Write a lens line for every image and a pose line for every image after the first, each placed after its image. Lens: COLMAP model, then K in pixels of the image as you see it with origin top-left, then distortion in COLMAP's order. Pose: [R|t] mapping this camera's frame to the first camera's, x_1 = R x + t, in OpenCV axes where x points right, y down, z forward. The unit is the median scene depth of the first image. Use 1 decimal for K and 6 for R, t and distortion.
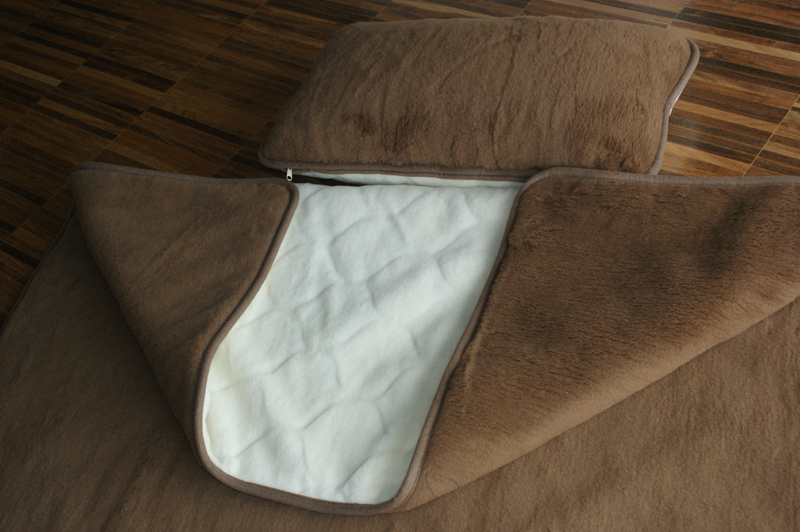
lens RADIAL K [[1150.9, 0, 395.3], [0, 1150.9, 268.7], [0, 0, 1]] dist [-0.059684, 0.000000]
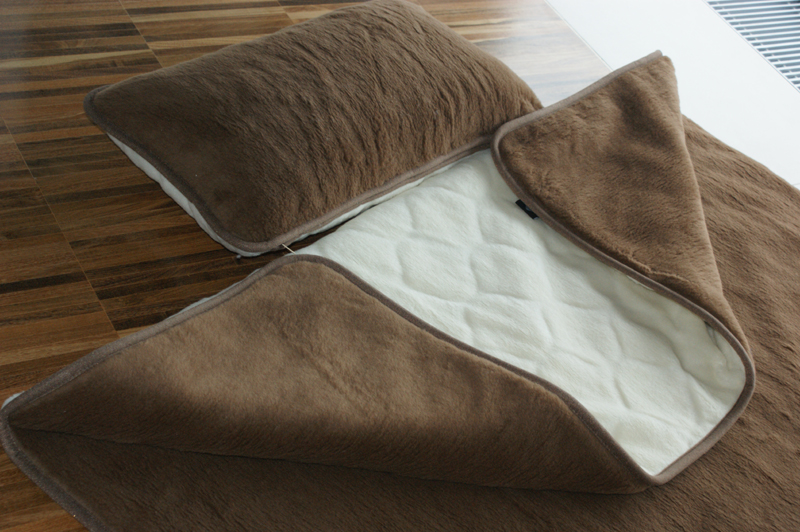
lens RADIAL K [[1444.5, 0, 399.1], [0, 1444.5, 263.3], [0, 0, 1]] dist [-0.041419, 0.000000]
pose [[0.256749, -0.318262, 0.912573, -1.113853], [0.395889, 0.896008, 0.201103, -0.272911], [-0.881676, 0.309644, 0.356045, 0.634622]]
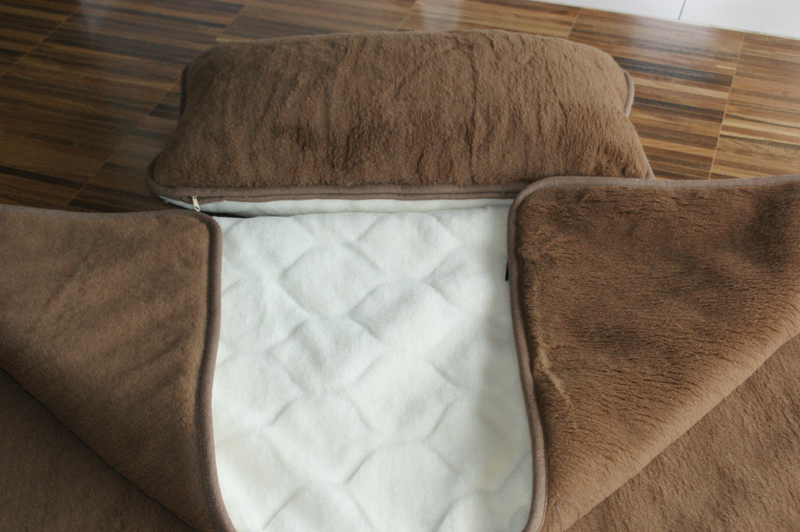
lens RADIAL K [[1252.5, 0, 401.8], [0, 1252.5, 266.6], [0, 0, 1]] dist [-0.043351, 0.000000]
pose [[0.908938, -0.007323, 0.416866, -0.360312], [0.077818, 0.985256, -0.152367, 0.115655], [-0.409604, 0.170932, 0.896106, 0.188190]]
